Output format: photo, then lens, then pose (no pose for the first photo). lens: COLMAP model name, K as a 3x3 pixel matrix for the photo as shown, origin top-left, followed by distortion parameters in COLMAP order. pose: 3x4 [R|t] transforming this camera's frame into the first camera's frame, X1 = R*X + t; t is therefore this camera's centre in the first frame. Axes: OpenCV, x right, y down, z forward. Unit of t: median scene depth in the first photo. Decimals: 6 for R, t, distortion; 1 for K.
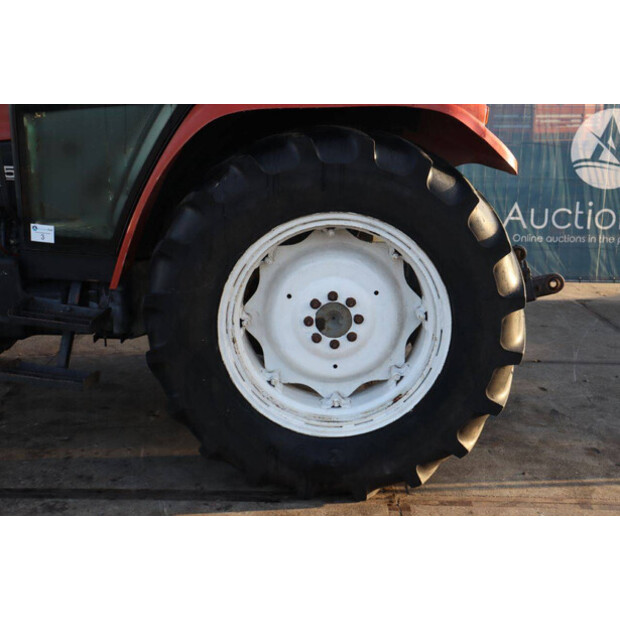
lens RADIAL K [[750.1, 0, 328.2], [0, 750.1, 301.7], [0, 0, 1]] dist [0.016033, 0.000000]
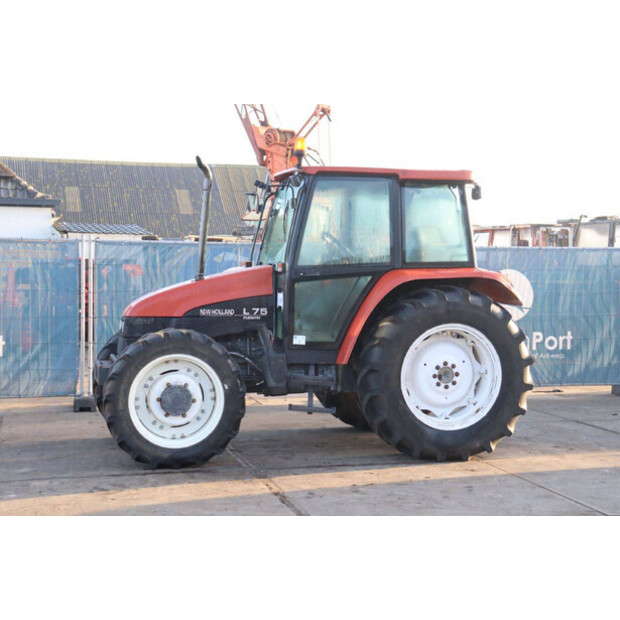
lens RADIAL K [[1034.8, 0, 307.1], [0, 1034.8, 308.3], [0, 0, 1]] dist [0.115282, 0.000000]
pose [[0.967913, -0.020186, 0.250474, -1.102677], [0.067629, 0.980917, -0.182286, 0.347090], [-0.242014, 0.193376, 0.950807, -1.728288]]
